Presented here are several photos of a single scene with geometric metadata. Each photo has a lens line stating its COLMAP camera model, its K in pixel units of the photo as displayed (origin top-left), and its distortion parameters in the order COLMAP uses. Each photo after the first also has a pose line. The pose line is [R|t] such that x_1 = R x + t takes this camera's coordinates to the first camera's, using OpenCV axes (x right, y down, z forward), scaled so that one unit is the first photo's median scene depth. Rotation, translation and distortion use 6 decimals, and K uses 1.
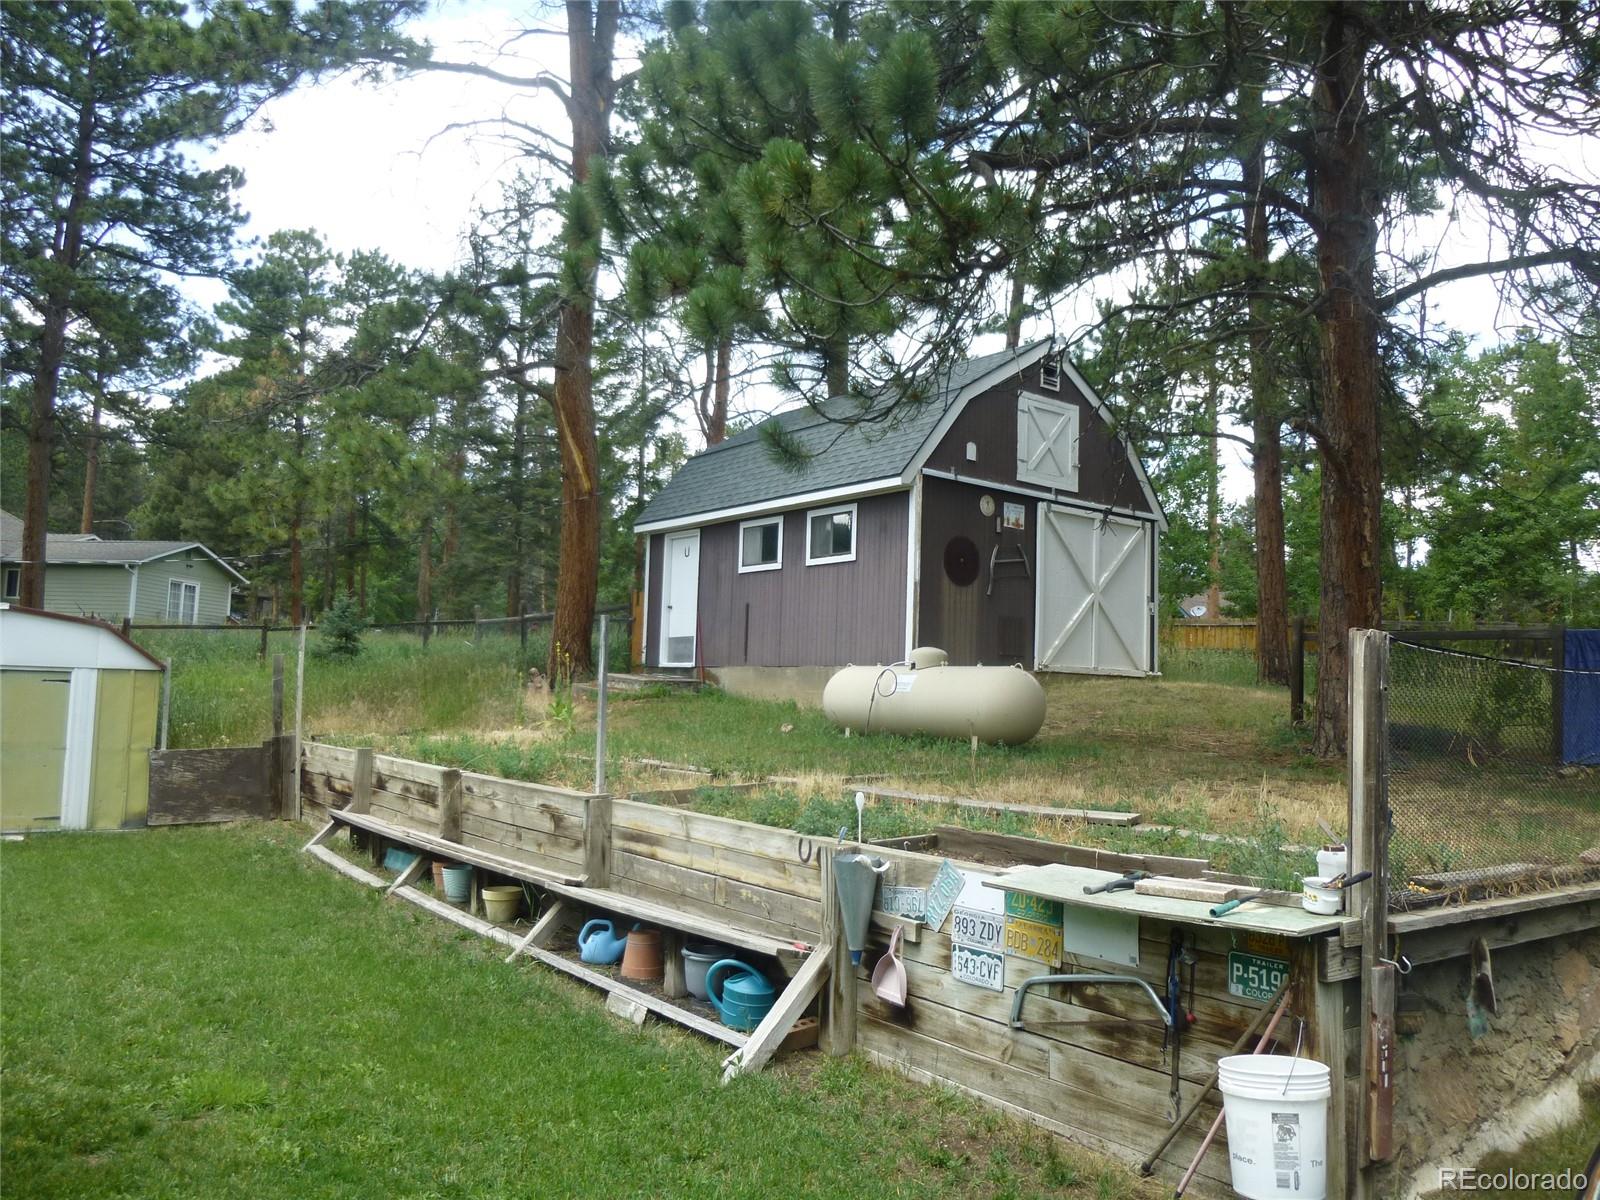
lens RADIAL K [[1209.0, 0, 799.8], [0, 1209.0, 603.0], [0, 0, 1]] dist [-0.048368, 0.051464]
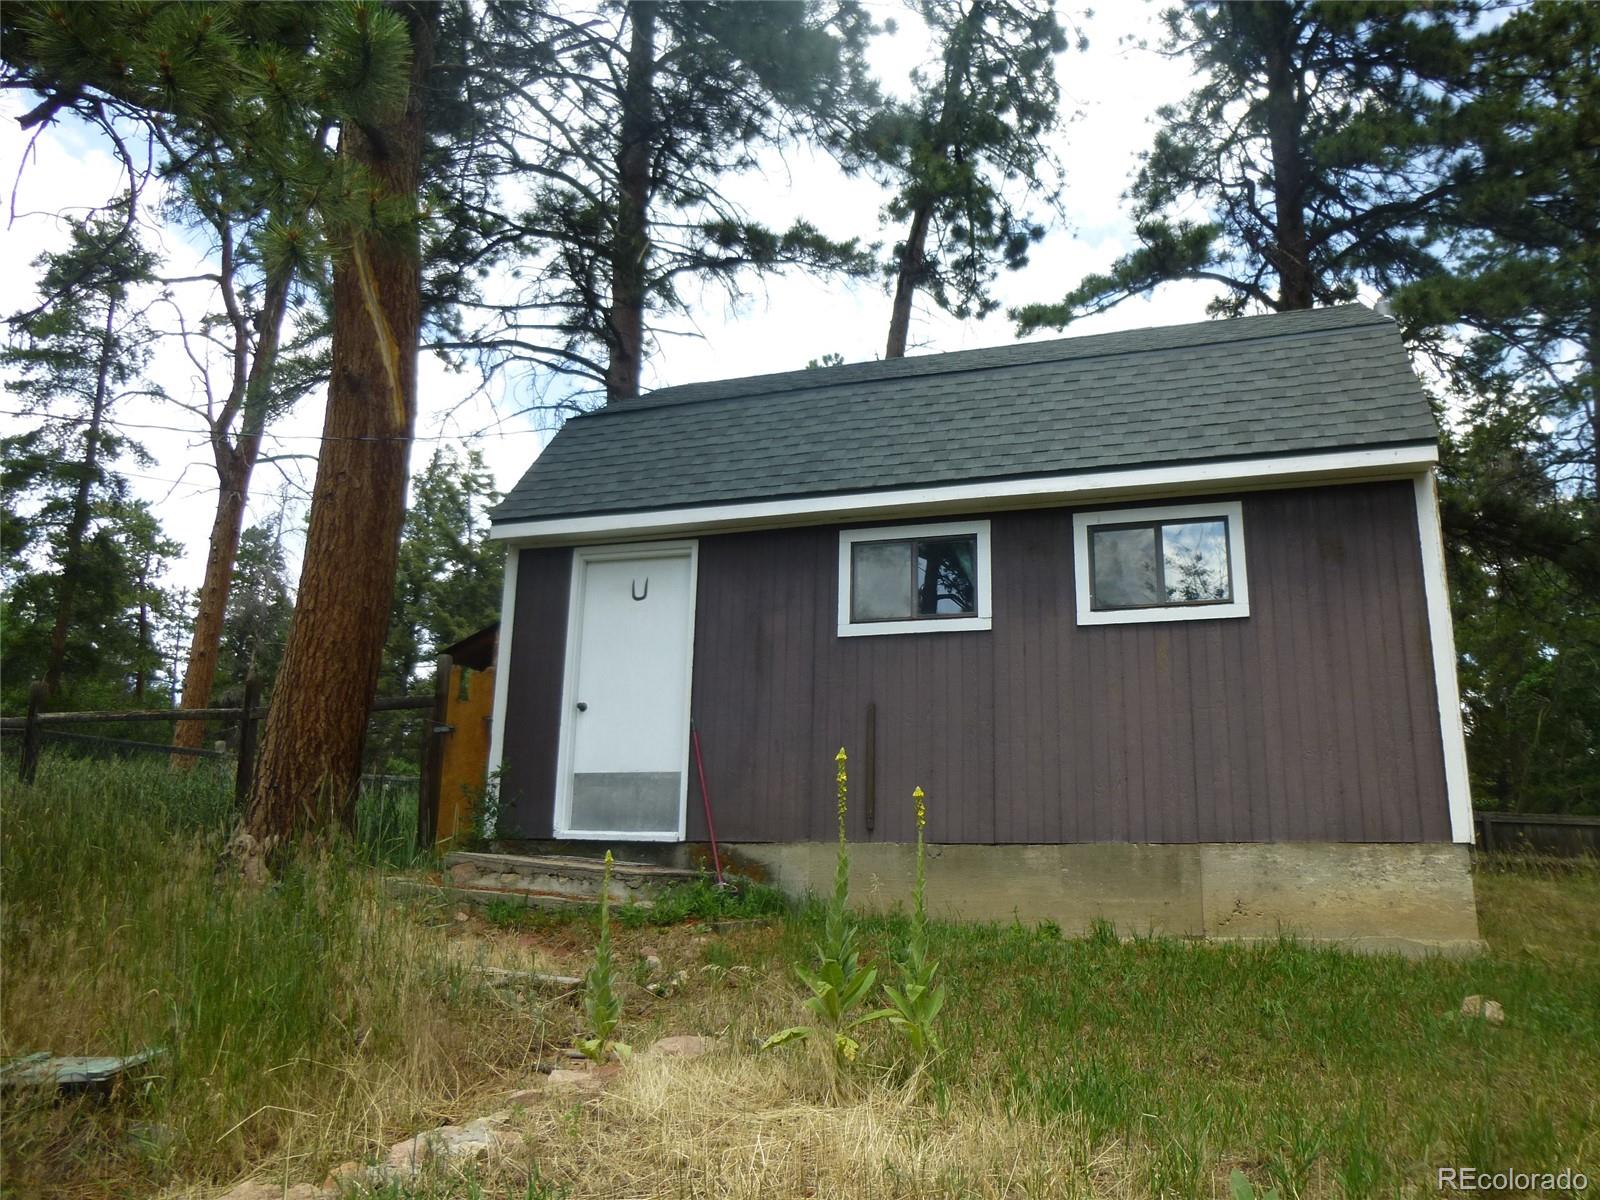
lens RADIAL K [[1209.0, 0, 799.6], [0, 1209.0, 599.7], [0, 0, 1]] dist [-0.048368, 0.051464]
pose [[0.834956, 0.128517, 0.535100, -0.310967], [-0.044850, 0.985006, -0.166591, 0.038882], [-0.548486, 0.115097, 0.828200, 0.624672]]
